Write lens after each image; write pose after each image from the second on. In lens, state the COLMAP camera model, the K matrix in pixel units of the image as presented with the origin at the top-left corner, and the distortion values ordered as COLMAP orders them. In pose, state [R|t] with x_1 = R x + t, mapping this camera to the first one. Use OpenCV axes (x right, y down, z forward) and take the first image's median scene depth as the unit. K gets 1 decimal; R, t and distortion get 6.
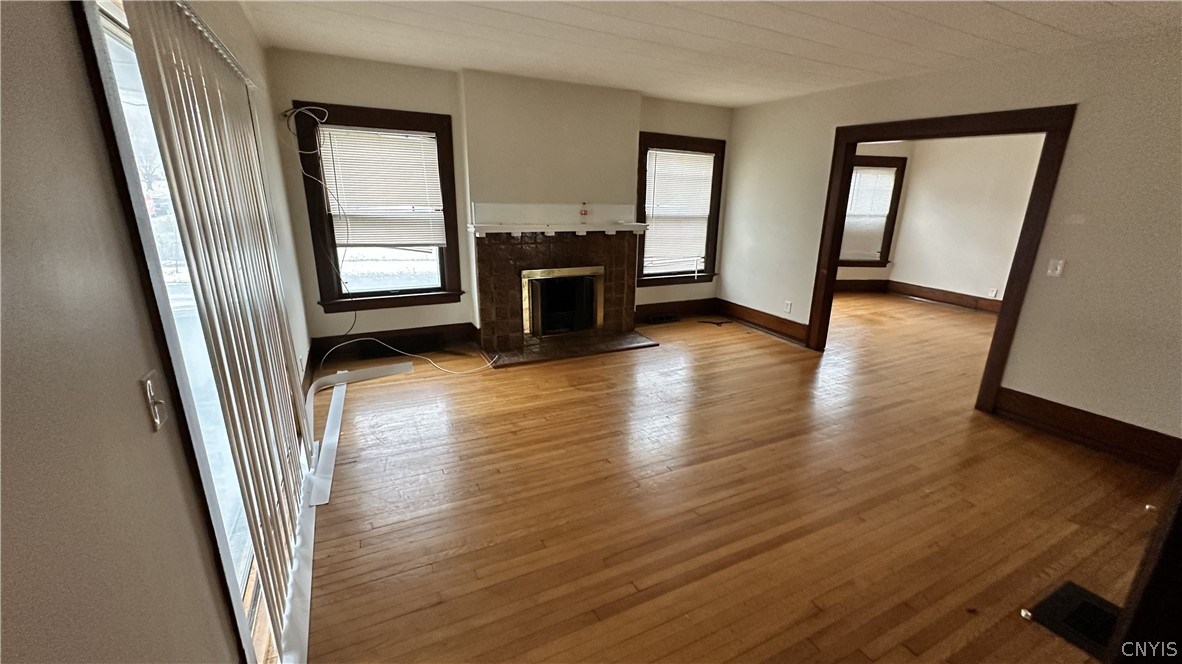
lens RADIAL K [[467.4, 0, 585.4], [0, 467.4, 332.0], [0, 0, 1]] dist [0.003168, 0.000103]
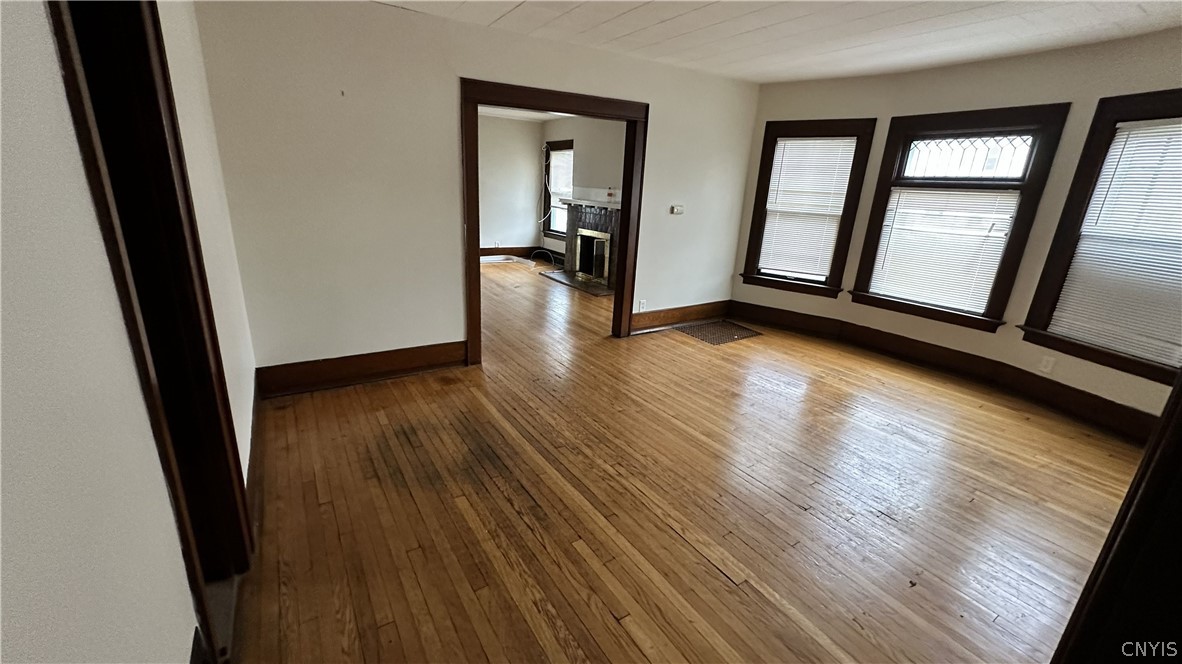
lens RADIAL K [[467.4, 0, 589.1], [0, 467.4, 334.6], [0, 0, 1]] dist [0.003168, 0.000103]
pose [[0.152307, 0.294934, -0.943301, 1.003601], [-0.314584, 0.919264, 0.236625, -0.122360], [0.936931, 0.260708, 0.232791, 0.487937]]
